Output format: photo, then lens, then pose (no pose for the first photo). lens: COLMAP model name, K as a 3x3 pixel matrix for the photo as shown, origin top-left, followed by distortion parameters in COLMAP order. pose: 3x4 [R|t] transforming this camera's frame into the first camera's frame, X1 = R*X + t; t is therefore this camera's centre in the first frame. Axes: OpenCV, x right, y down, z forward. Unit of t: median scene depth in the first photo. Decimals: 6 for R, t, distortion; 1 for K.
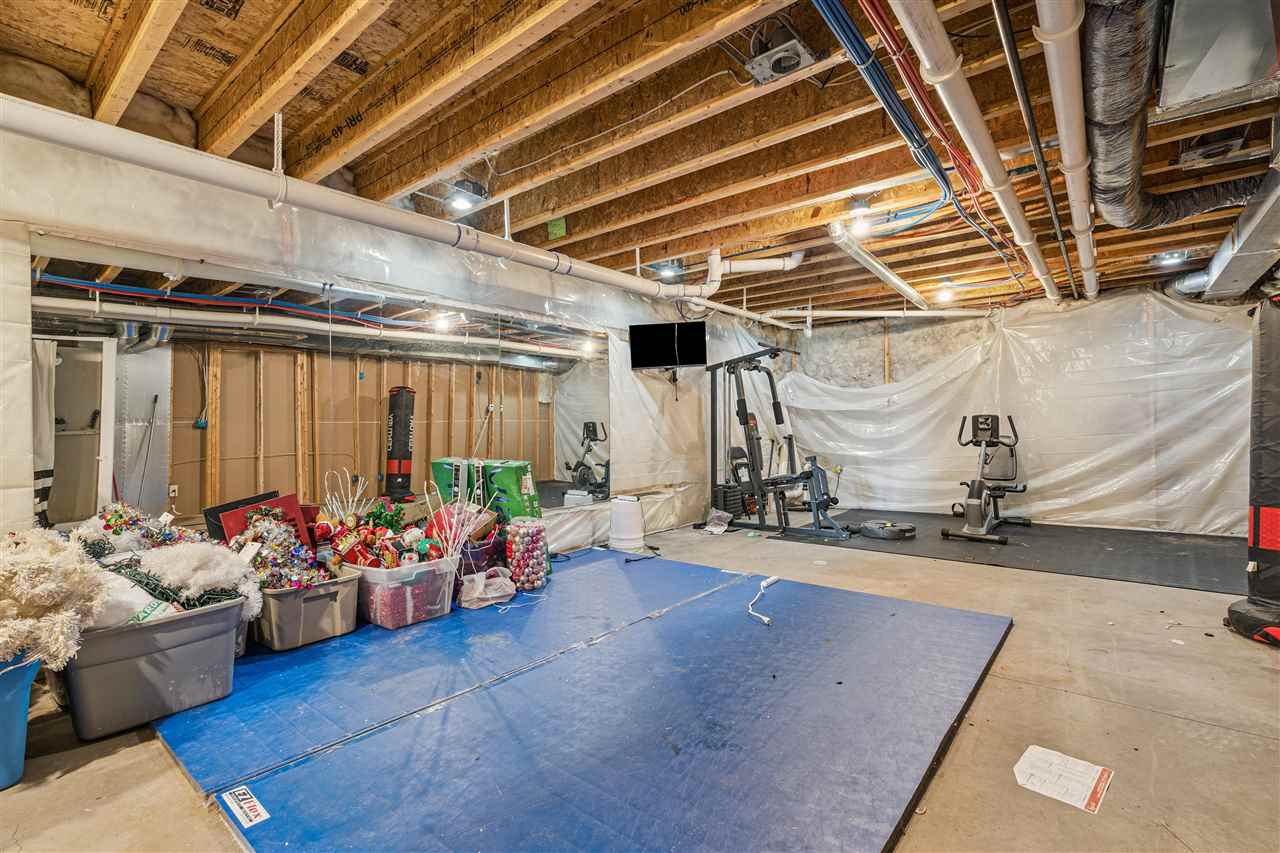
lens RADIAL K [[583.3, 0, 643.6], [0, 583.3, 427.0], [0, 0, 1]] dist [0.001835, 0.000316]
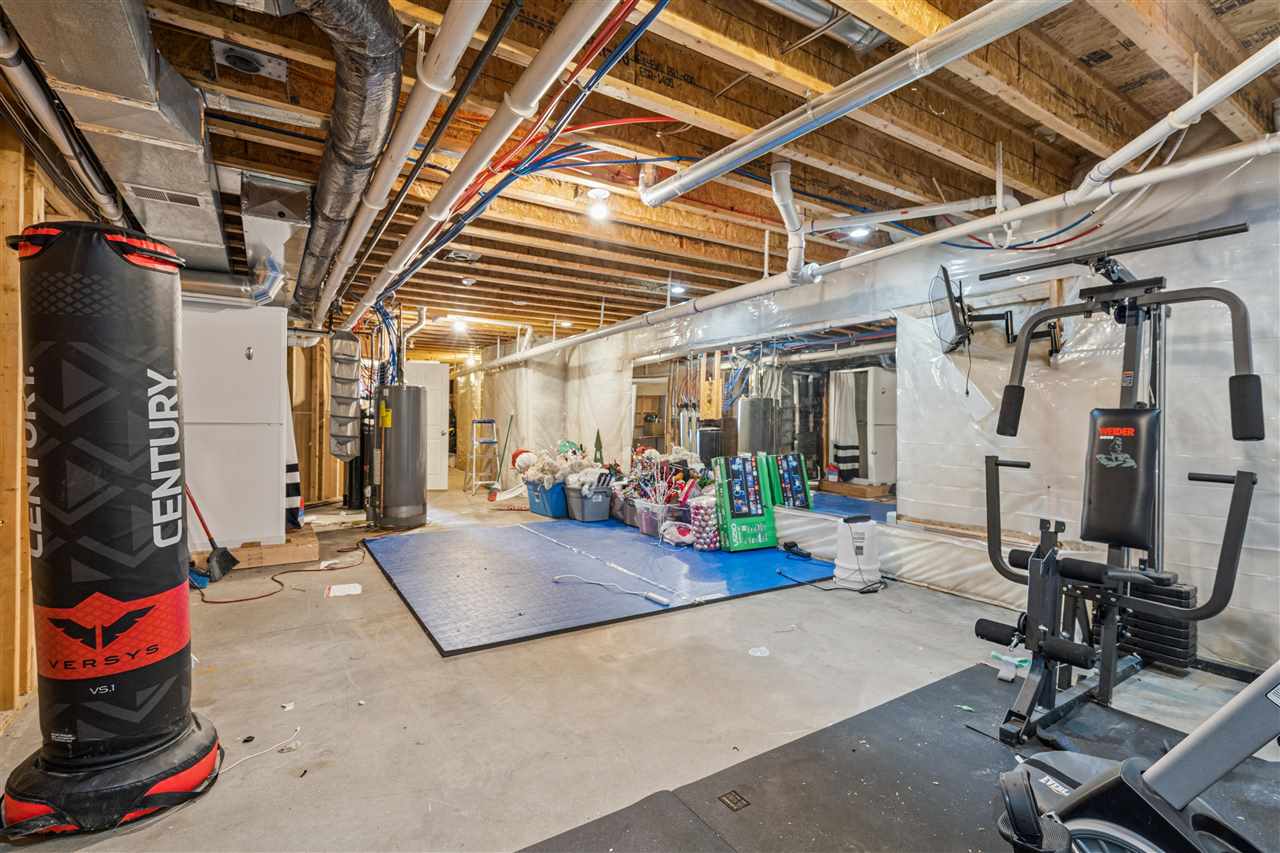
lens RADIAL K [[583.3, 0, 643.6], [0, 583.3, 427.0], [0, 0, 1]] dist [0.001835, 0.000316]
pose [[-0.316648, 0.004629, -0.948532, 1.539436], [0.008295, 0.999963, 0.002111, -0.024649], [0.948507, -0.007199, -0.316675, 1.745877]]
